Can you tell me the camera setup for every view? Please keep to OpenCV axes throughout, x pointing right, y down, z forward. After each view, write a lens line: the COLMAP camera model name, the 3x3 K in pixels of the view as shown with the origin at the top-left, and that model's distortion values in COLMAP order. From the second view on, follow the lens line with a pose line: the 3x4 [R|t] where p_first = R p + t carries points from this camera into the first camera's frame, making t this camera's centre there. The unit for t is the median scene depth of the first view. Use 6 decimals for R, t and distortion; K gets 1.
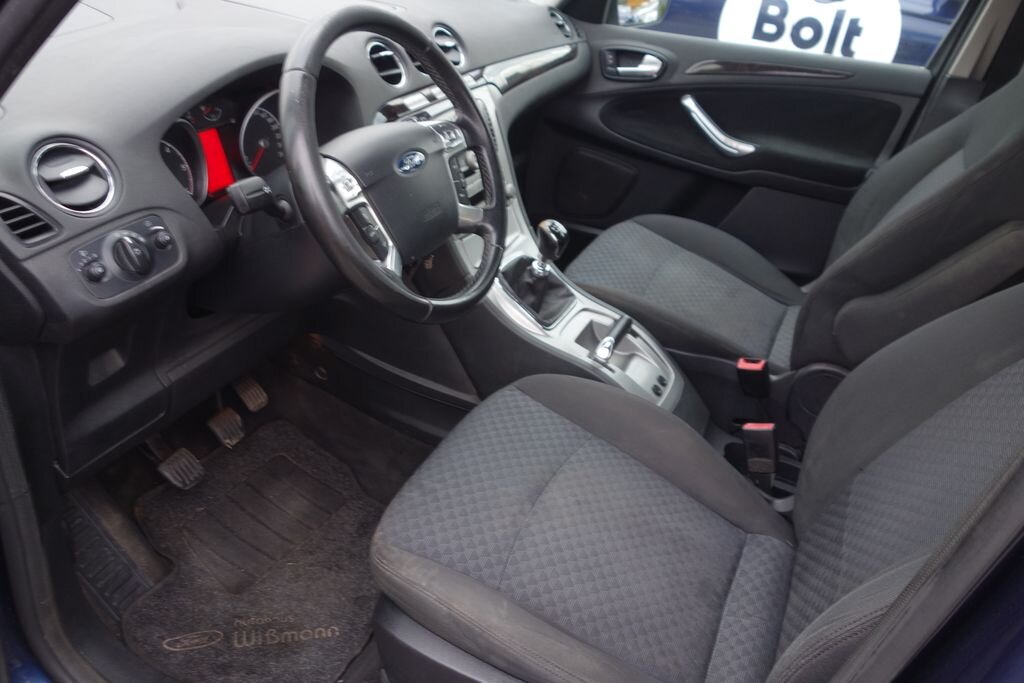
lens RADIAL K [[810.8, 0, 497.0], [0, 810.8, 344.6], [0, 0, 1]] dist [0.001172, -0.000146]
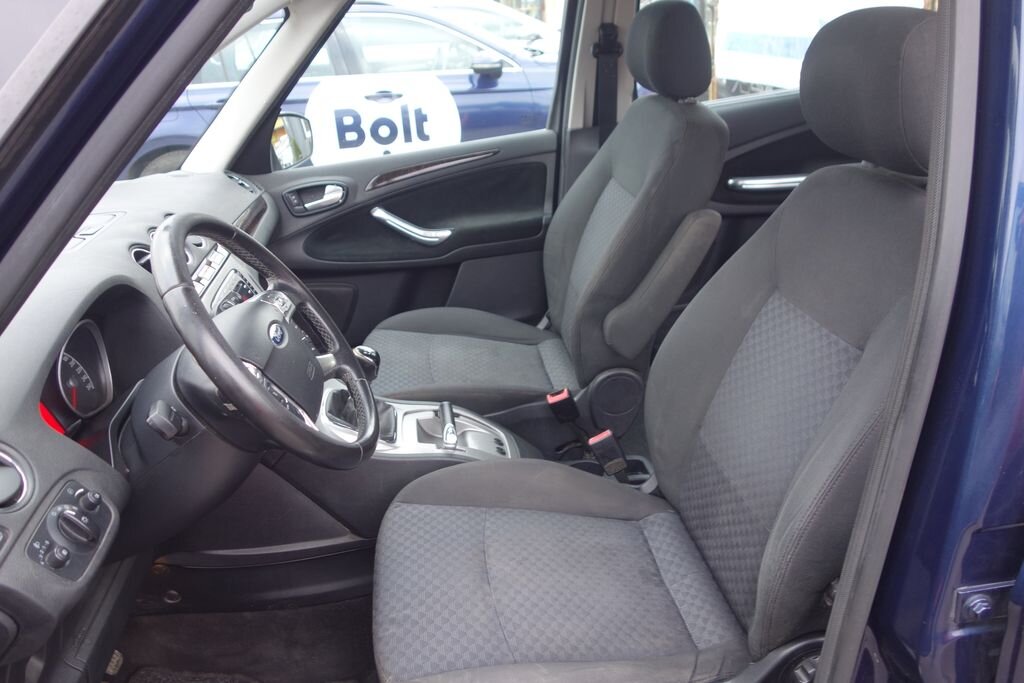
lens RADIAL K [[810.8, 0, 513.2], [0, 810.8, 345.2], [0, 0, 1]] dist [0.001172, -0.000146]
pose [[0.824657, -0.374101, 0.424252, -0.197758], [0.426273, 0.904049, -0.031402, -0.031190], [-0.371797, 0.206743, 0.905000, -0.041635]]
